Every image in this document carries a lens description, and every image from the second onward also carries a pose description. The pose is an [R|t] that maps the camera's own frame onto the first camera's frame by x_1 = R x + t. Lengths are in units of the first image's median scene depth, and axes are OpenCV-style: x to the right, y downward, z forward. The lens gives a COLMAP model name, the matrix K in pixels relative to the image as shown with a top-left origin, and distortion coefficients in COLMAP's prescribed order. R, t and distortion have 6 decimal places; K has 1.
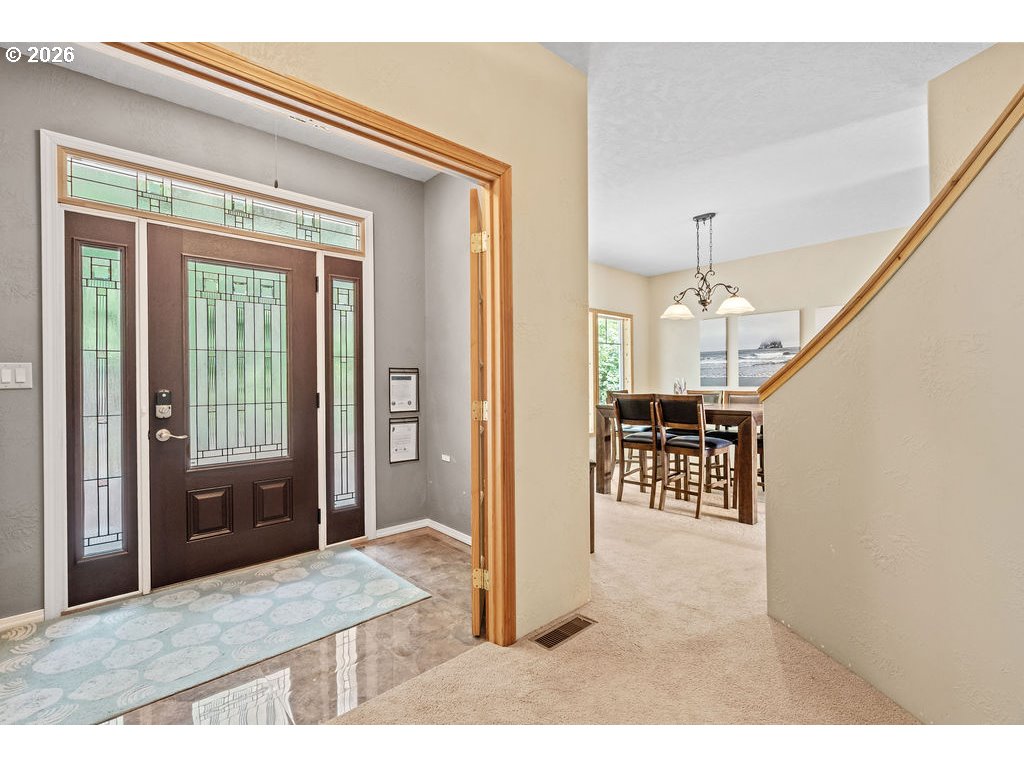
lens RADIAL K [[466.6, 0, 513.2], [0, 466.6, 379.8], [0, 0, 1]] dist [-0.009010, 0.000082]
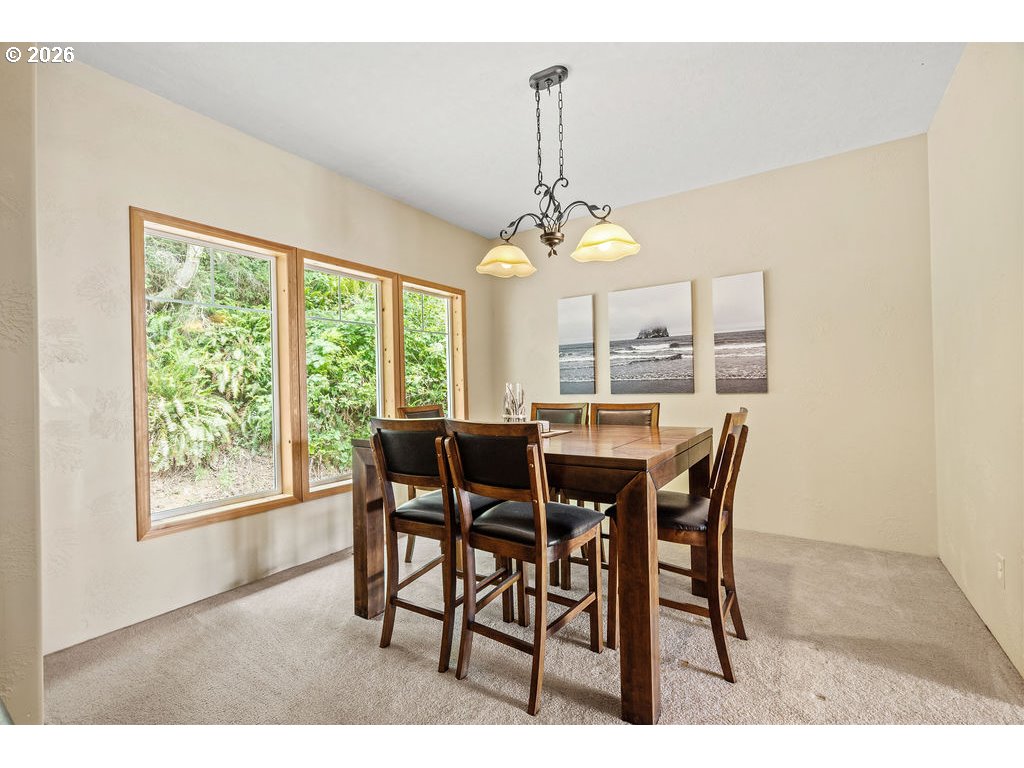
lens RADIAL K [[466.6, 0, 513.2], [0, 466.6, 379.8], [0, 0, 1]] dist [-0.009010, 0.000082]
pose [[0.968284, -0.010803, 0.249619, 0.234940], [0.013853, 0.999849, -0.010464, -0.002104], [-0.249468, 0.013590, 0.968288, 0.501544]]
